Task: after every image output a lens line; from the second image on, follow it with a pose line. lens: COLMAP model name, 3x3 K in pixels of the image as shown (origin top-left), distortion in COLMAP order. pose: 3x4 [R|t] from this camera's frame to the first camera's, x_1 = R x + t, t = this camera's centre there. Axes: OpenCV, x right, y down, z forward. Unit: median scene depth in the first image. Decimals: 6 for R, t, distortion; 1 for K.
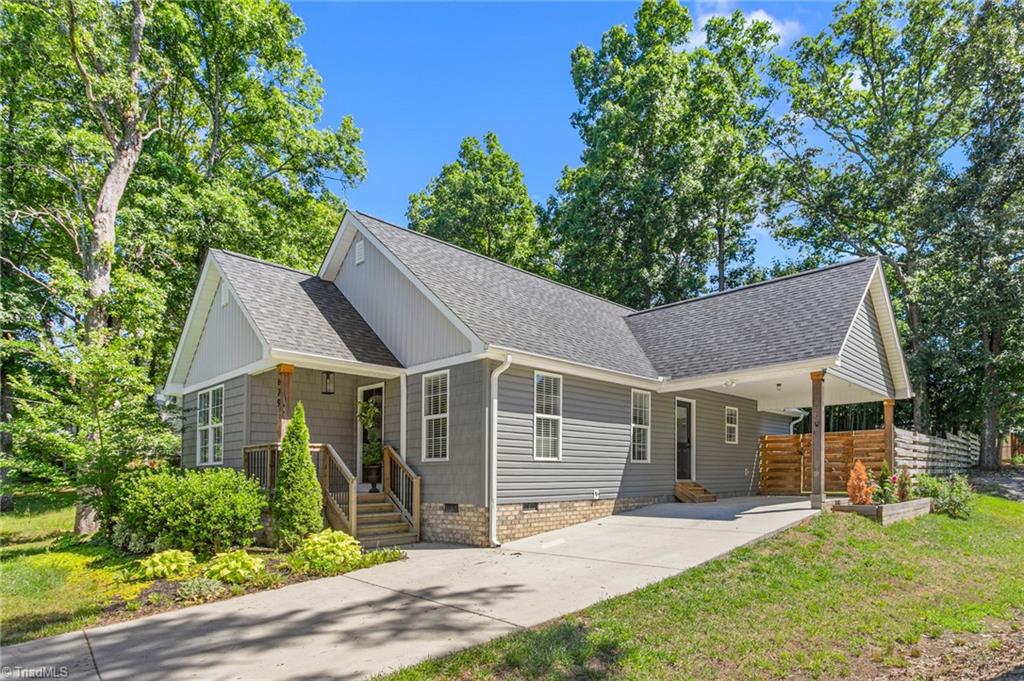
lens RADIAL K [[587.4, 0, 511.8], [0, 587.4, 403.0], [0, 0, 1]] dist [-0.015985, 0.001946]
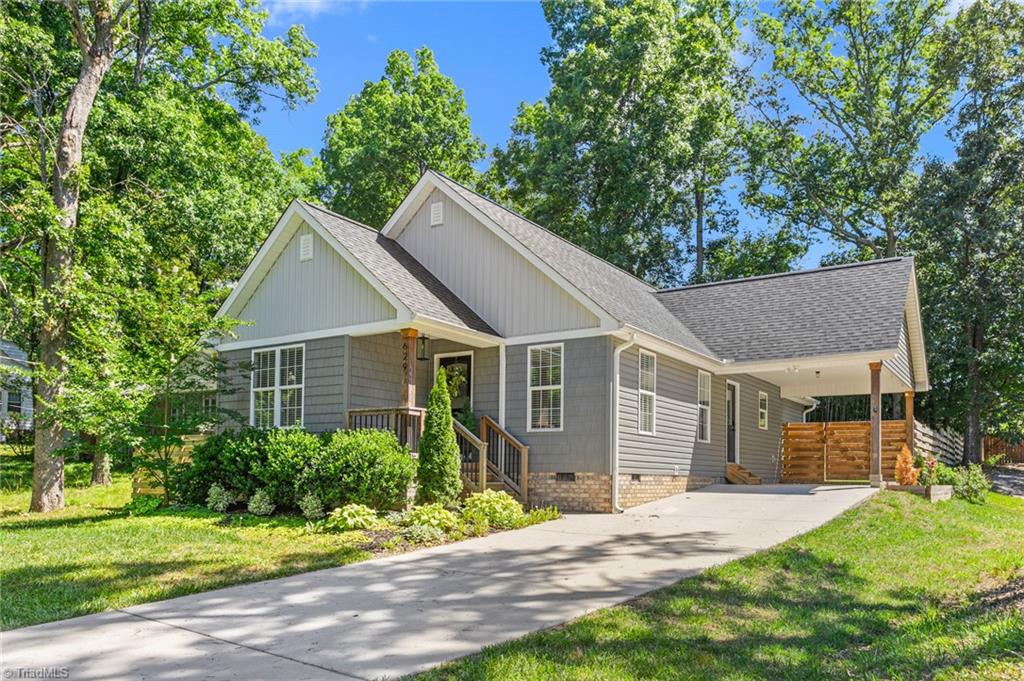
lens RADIAL K [[762.4, 0, 512.0], [0, 762.4, 340.5], [0, 0, 1]] dist [-0.009880, -0.006495]
pose [[0.982327, 0.056155, 0.178550, -0.270958], [-0.046838, 0.997333, -0.055976, 0.011372], [-0.181217, 0.046624, 0.982337, -0.188650]]
